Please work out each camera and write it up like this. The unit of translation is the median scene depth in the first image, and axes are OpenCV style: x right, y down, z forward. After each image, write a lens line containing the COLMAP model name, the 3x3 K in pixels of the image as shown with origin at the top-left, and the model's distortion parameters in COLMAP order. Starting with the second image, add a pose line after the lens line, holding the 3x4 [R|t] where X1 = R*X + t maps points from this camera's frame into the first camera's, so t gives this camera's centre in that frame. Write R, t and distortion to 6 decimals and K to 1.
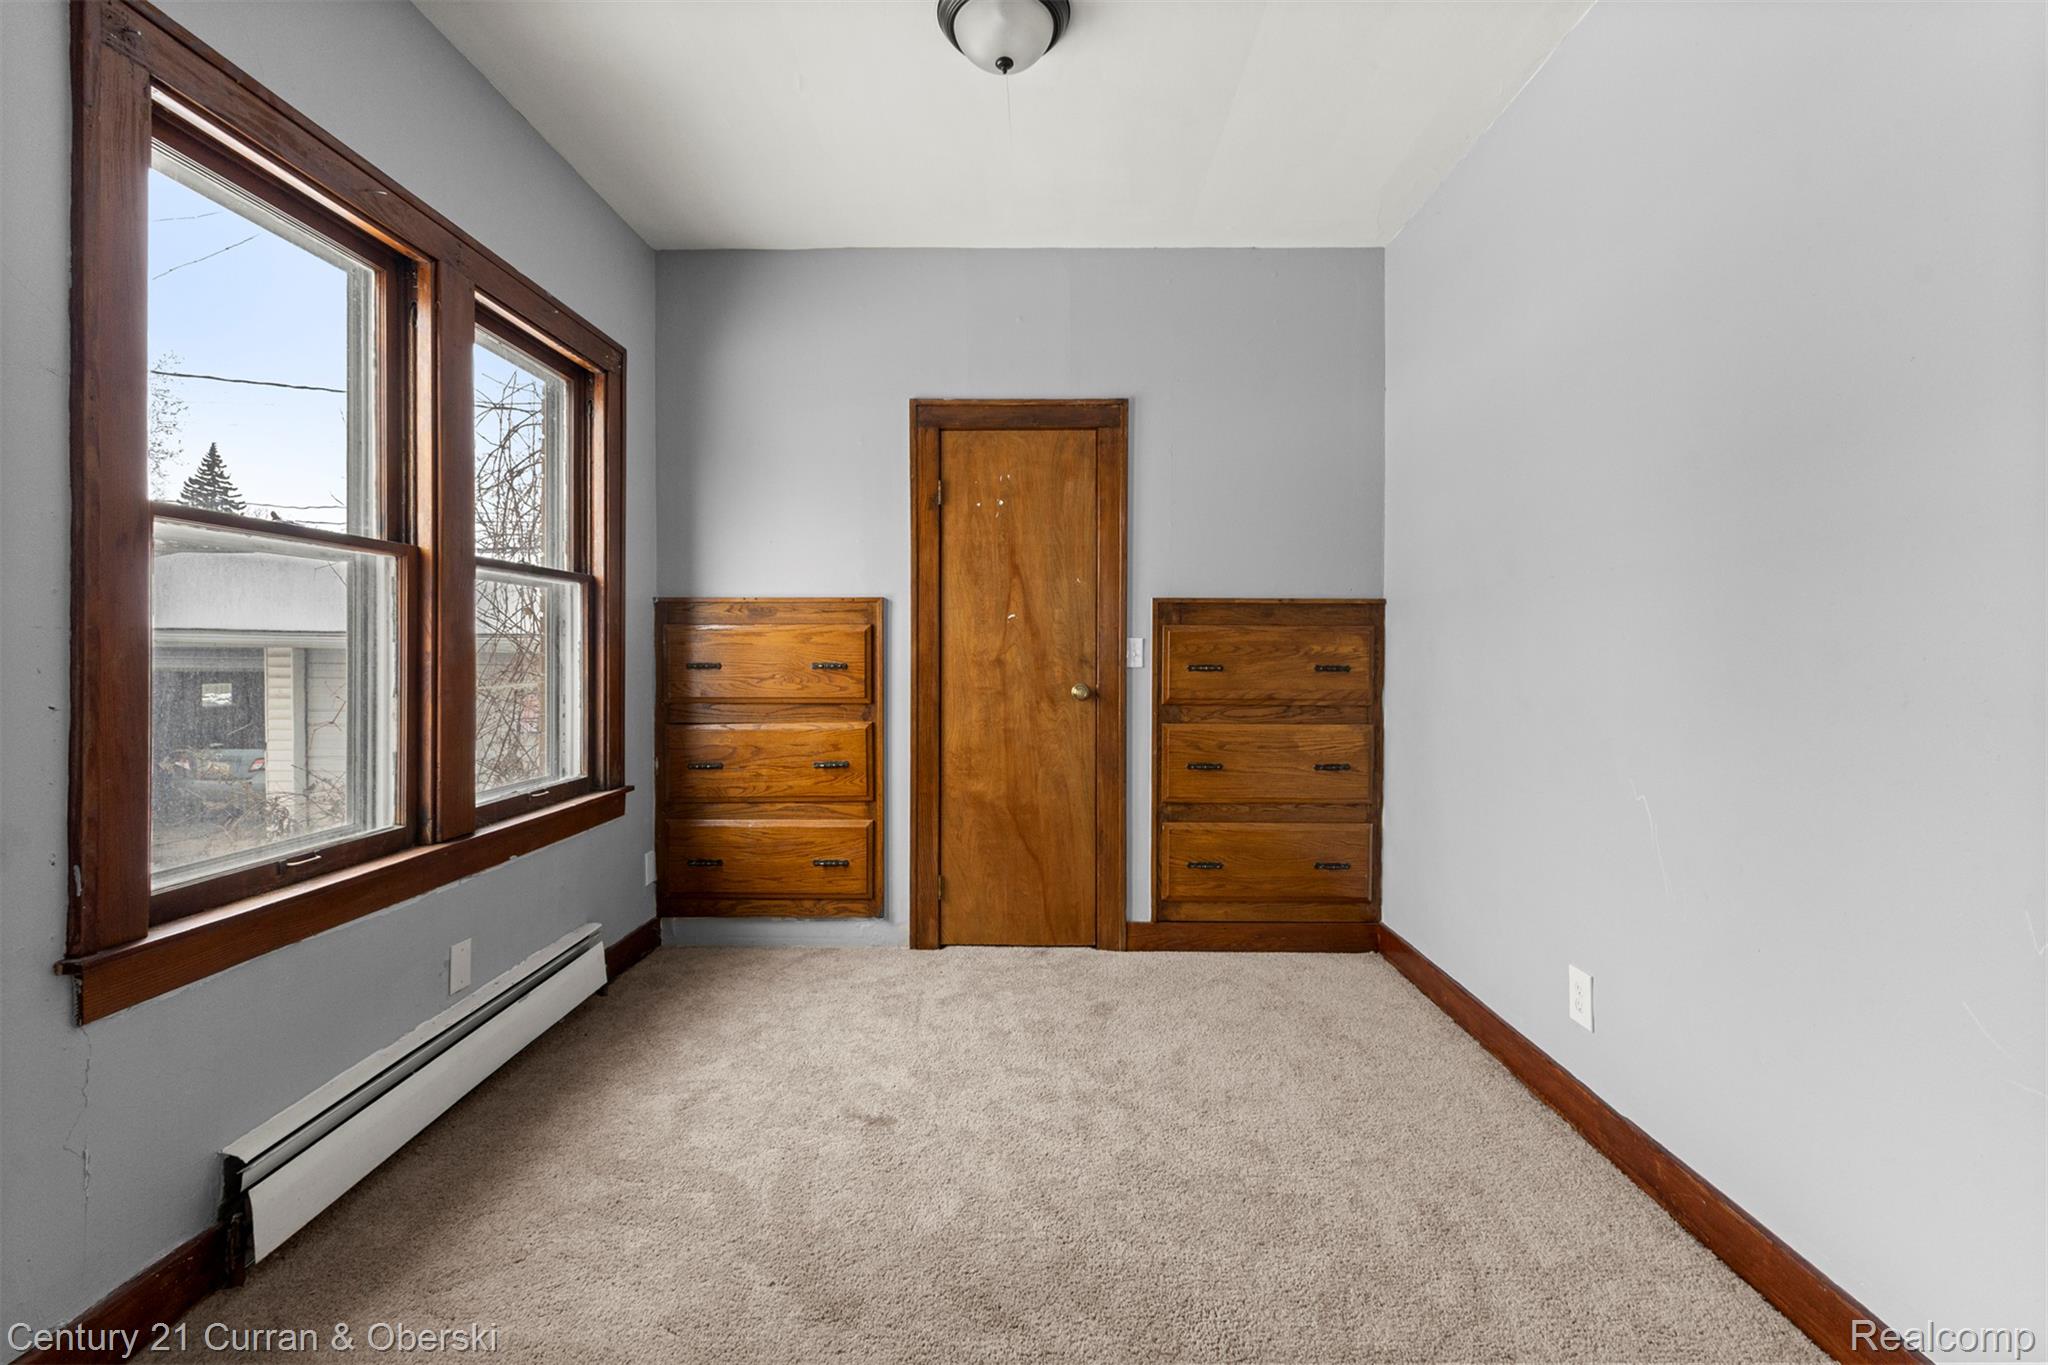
lens RADIAL K [[885.1, 0, 1024.9], [0, 885.1, 665.0], [0, 0, 1]] dist [0.008902, 0.000389]
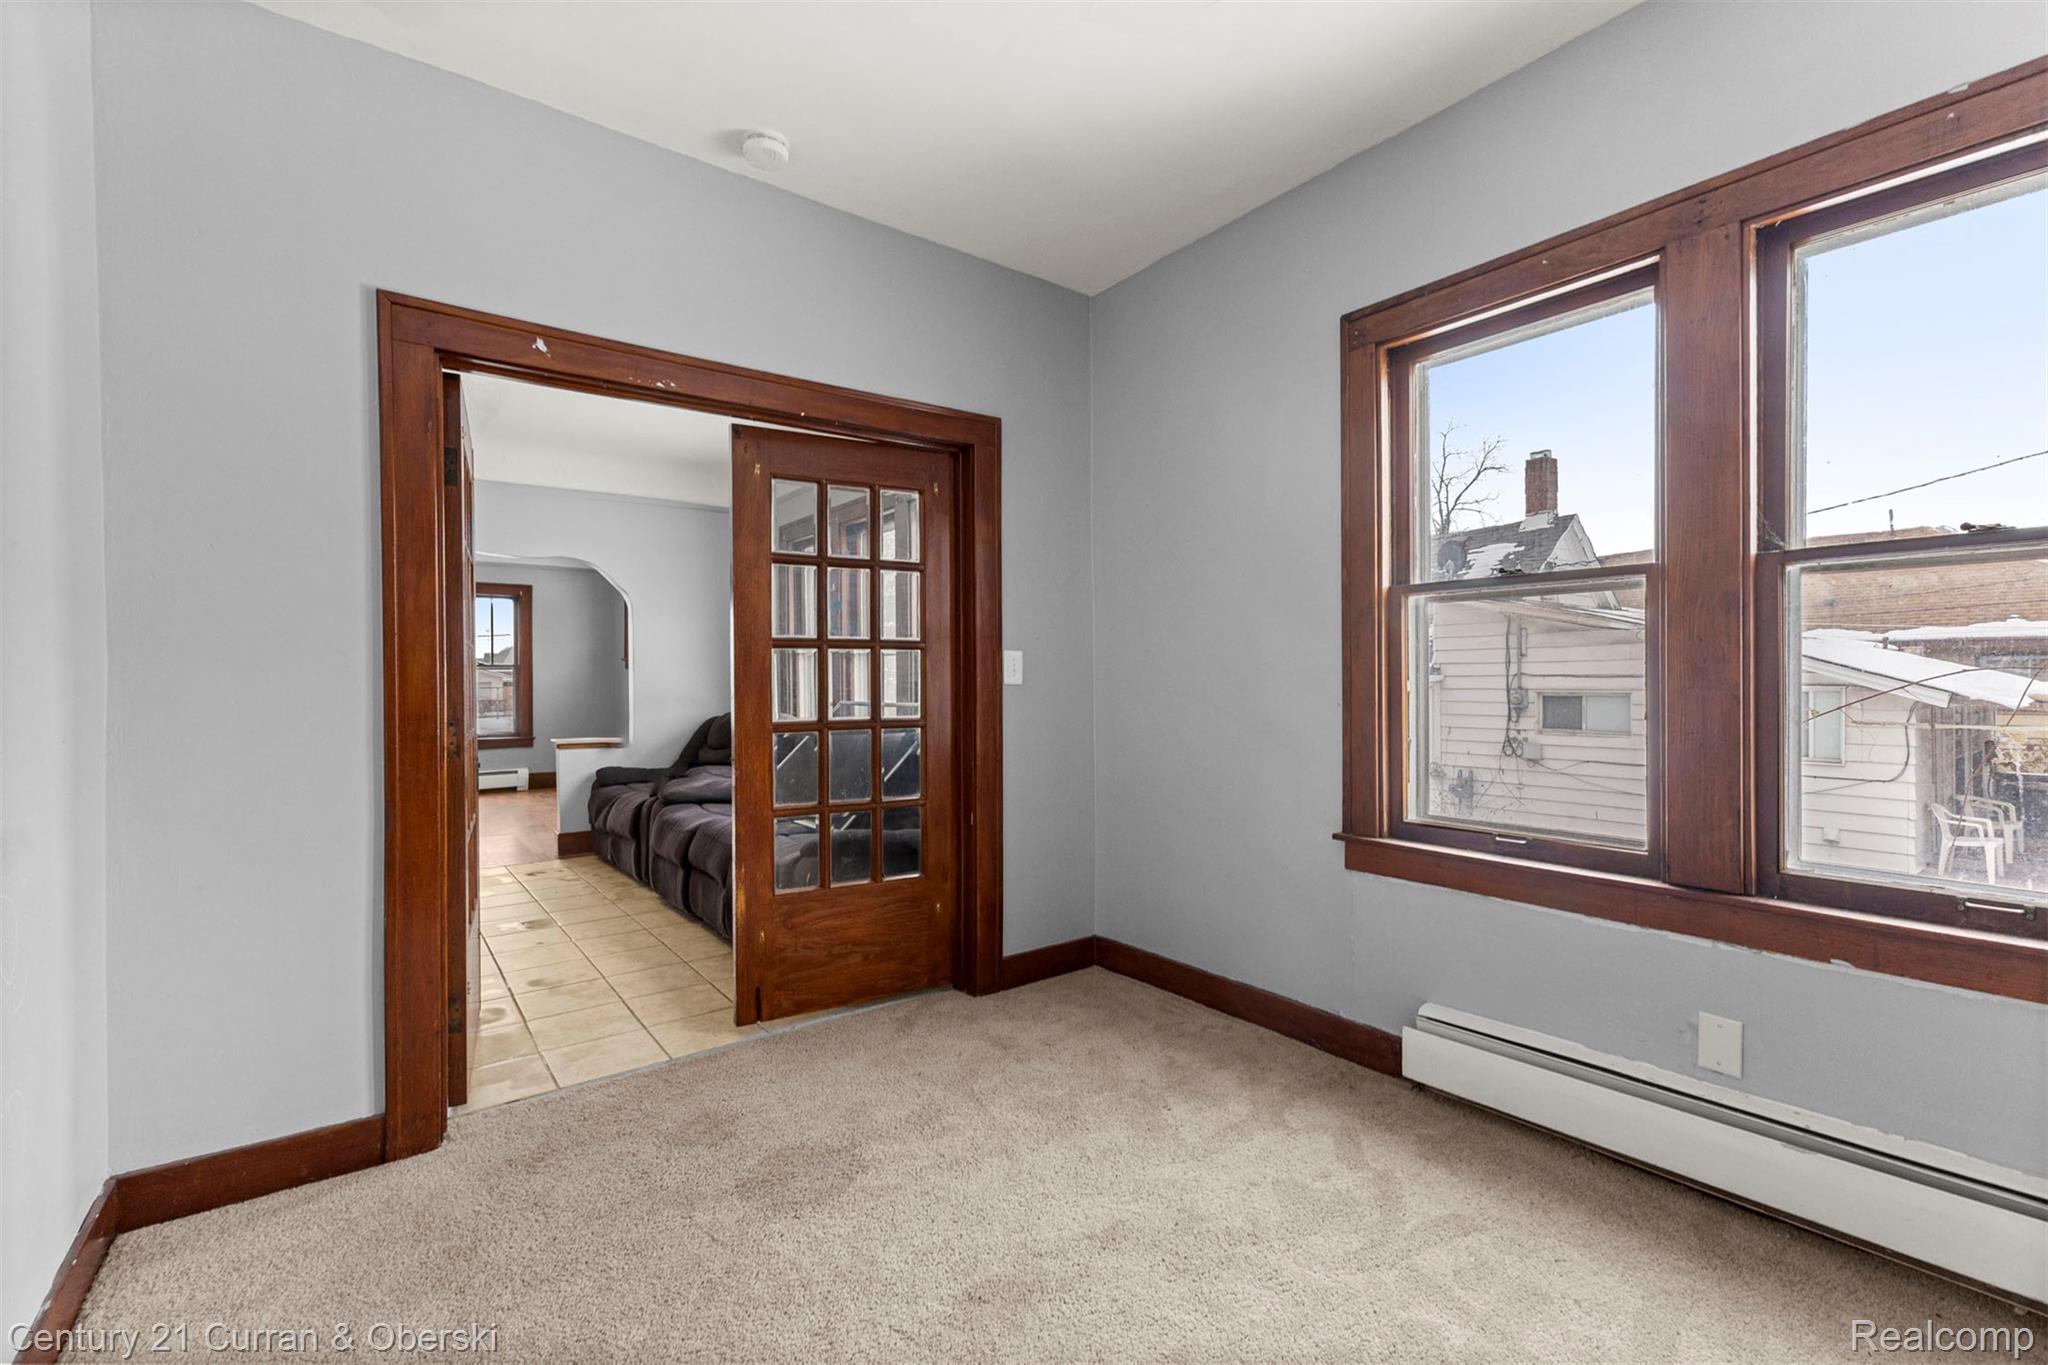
lens RADIAL K [[885.1, 0, 1024.9], [0, 885.1, 665.0], [0, 0, 1]] dist [0.008902, 0.000389]
pose [[-0.788426, -0.003458, -0.615120, 0.442303], [-0.000936, 0.999990, -0.004422, -0.022946], [0.615129, -0.002911, -0.788421, 1.337282]]
